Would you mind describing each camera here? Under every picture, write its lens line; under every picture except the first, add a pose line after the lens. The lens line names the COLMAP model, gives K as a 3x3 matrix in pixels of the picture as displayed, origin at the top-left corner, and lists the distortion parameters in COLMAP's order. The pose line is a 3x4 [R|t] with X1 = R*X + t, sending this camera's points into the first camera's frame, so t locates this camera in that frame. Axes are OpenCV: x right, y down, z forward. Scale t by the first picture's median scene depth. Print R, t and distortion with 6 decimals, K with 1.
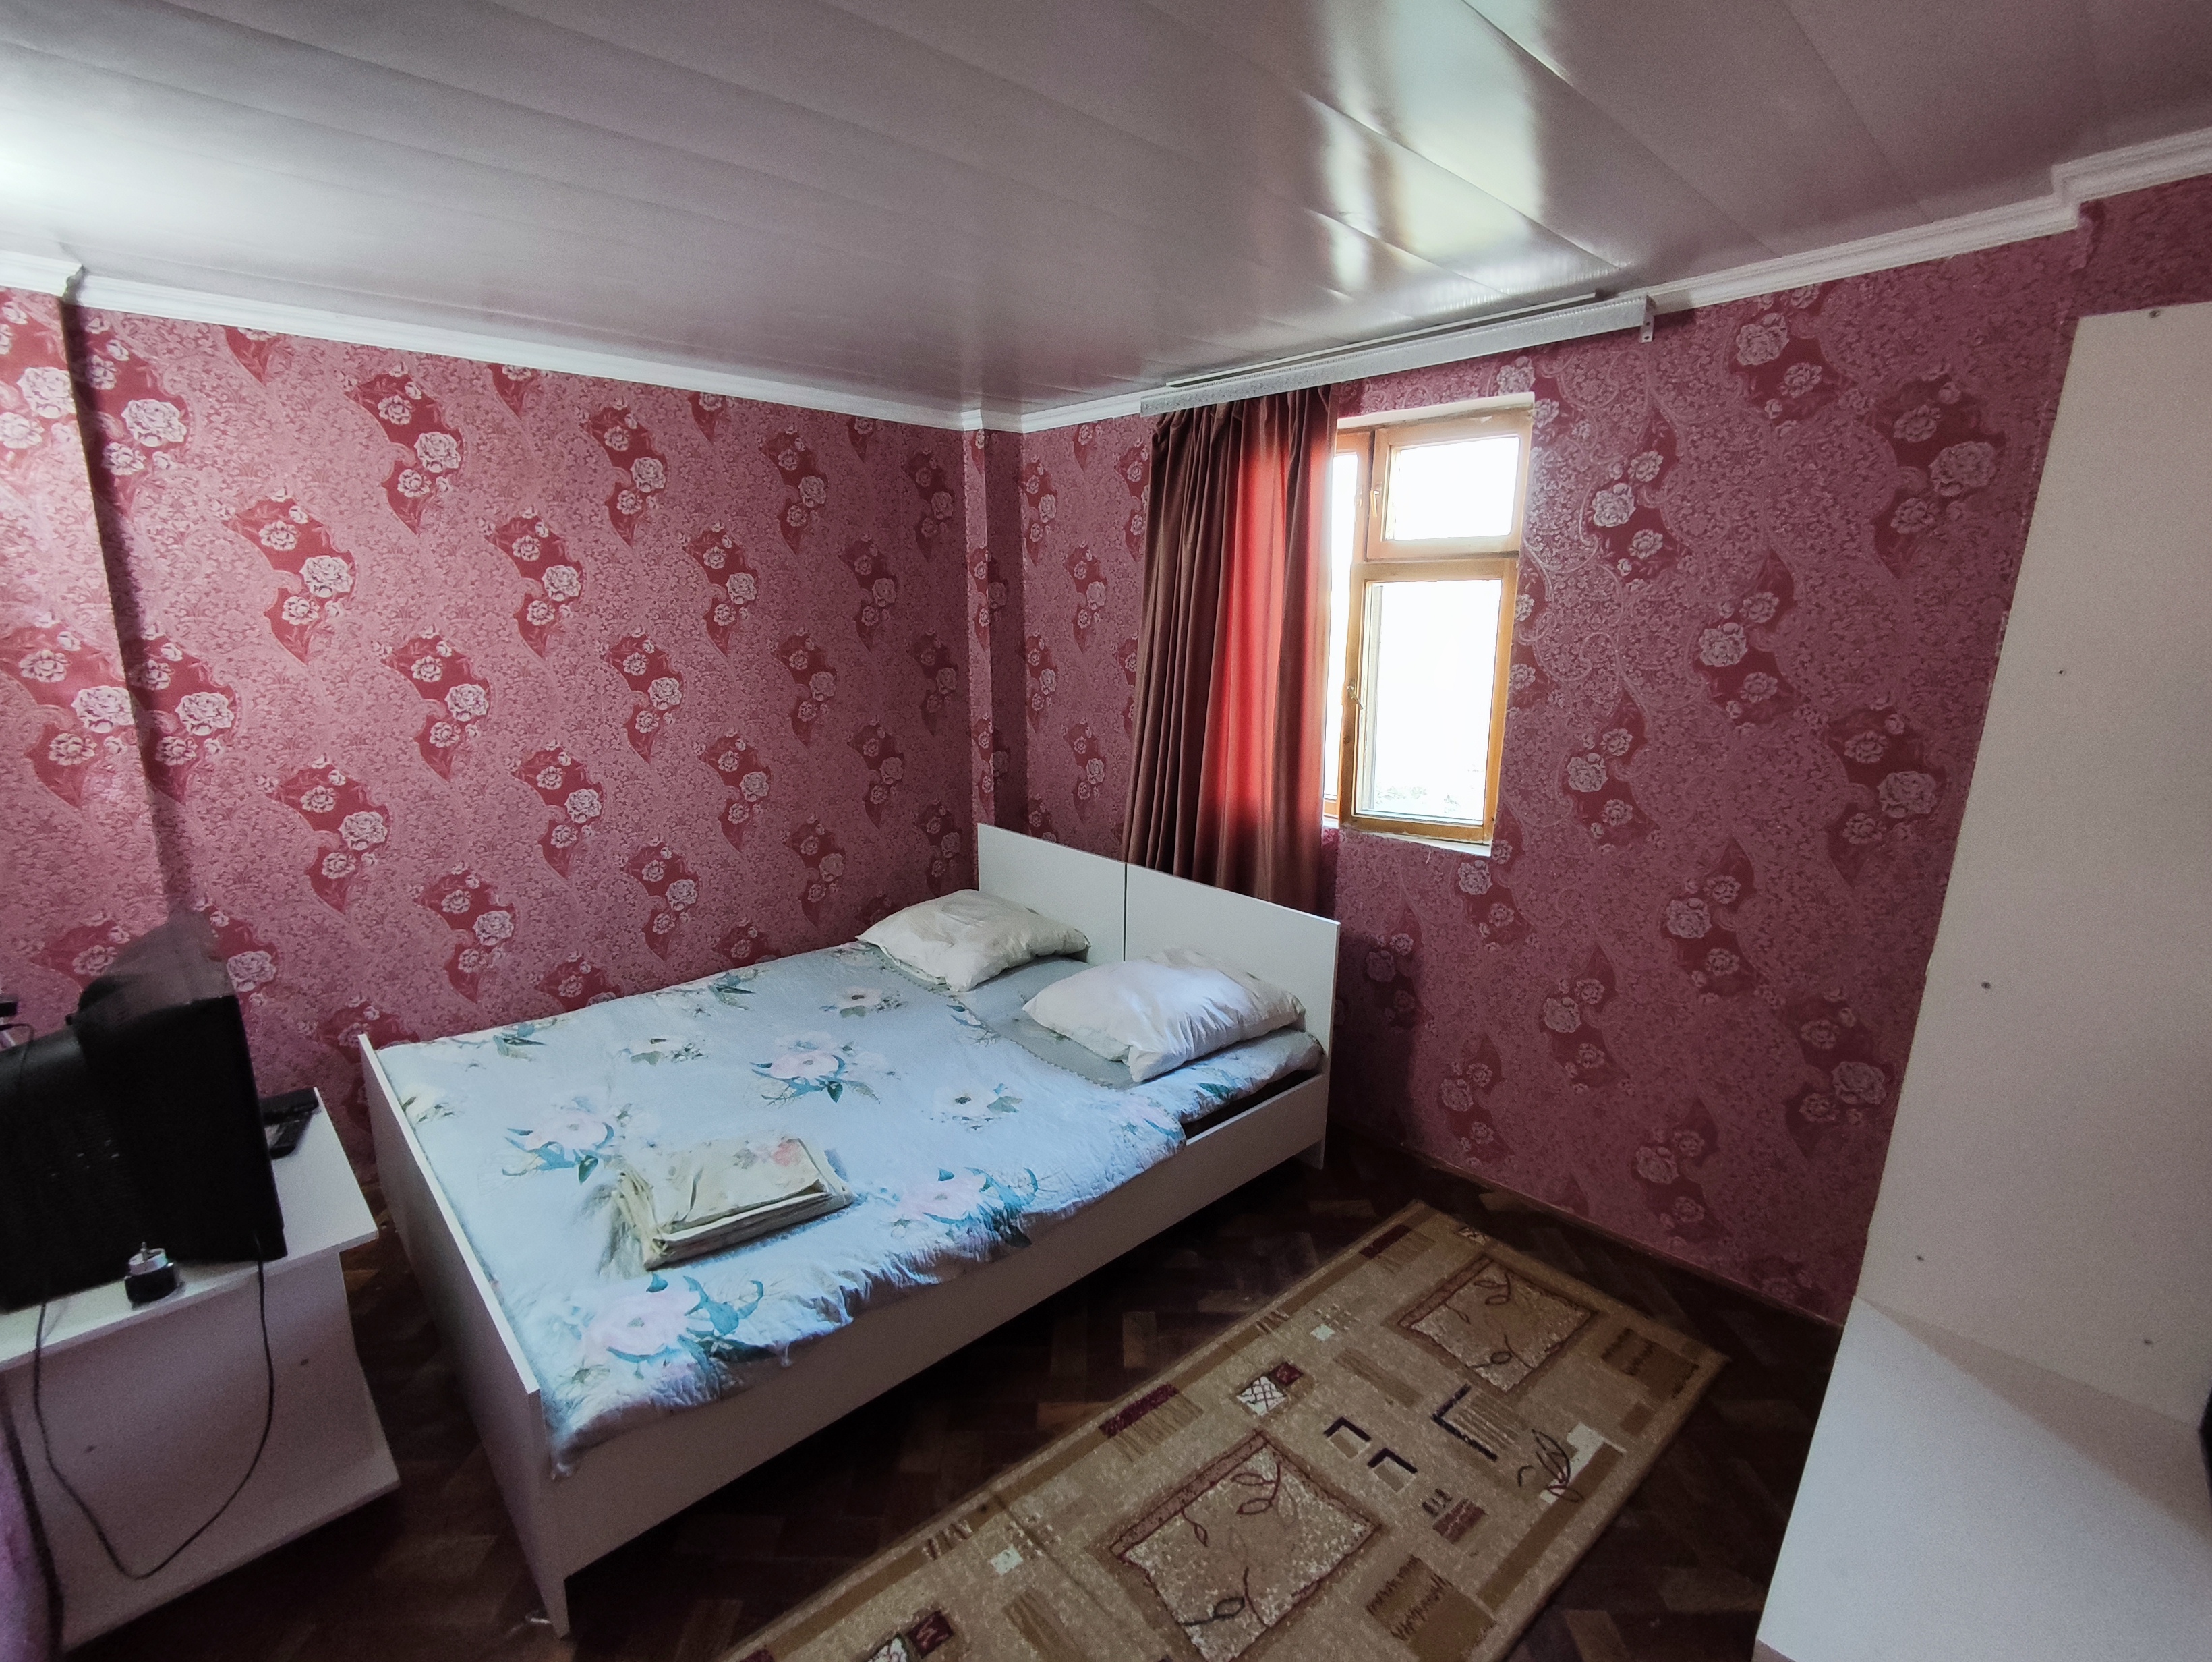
lens RADIAL K [[1011.4, 0, 1111.8], [0, 1011.4, 820.3], [0, 0, 1]] dist [-0.005355, 0.005529]
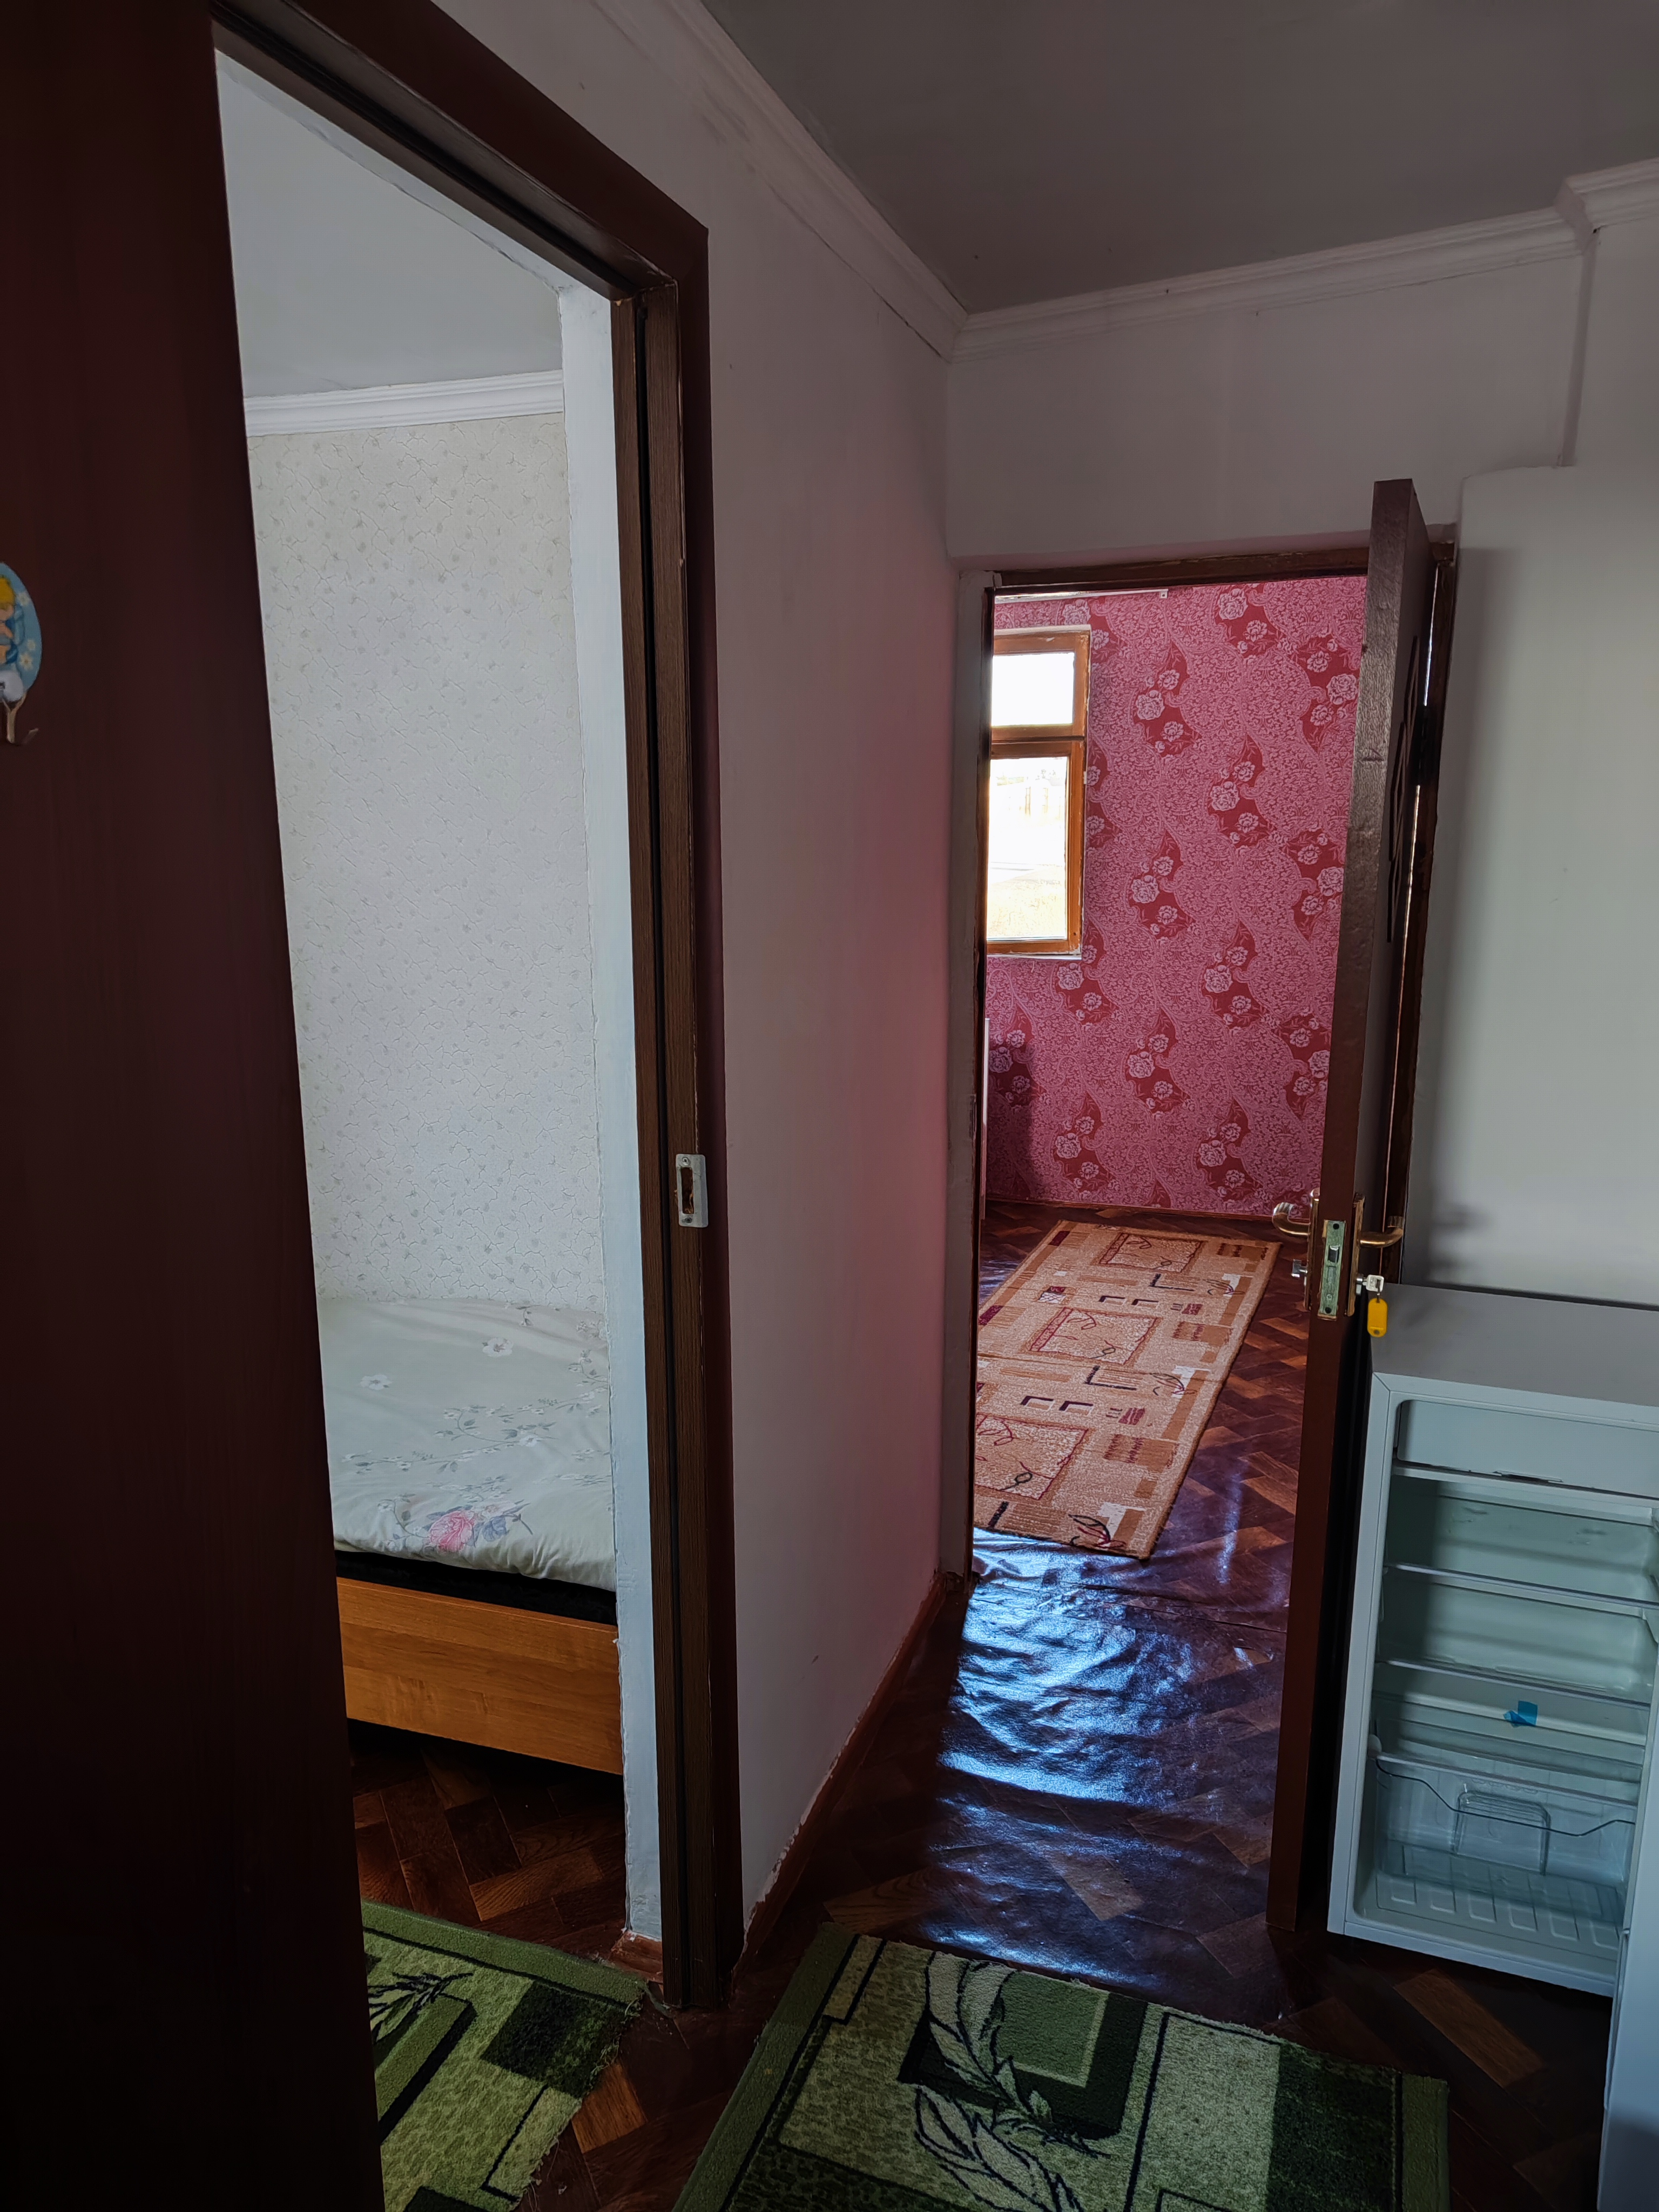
lens RADIAL K [[1468.9, 0, 828.8], [0, 1468.9, 1113.8], [0, 0, 1]] dist [0.002396, 0.001661]
pose [[0.897135, -0.108767, 0.428157, -0.908599], [0.110848, 0.993633, 0.020153, 0.187694], [-0.427623, 0.029380, 0.903480, -0.723249]]
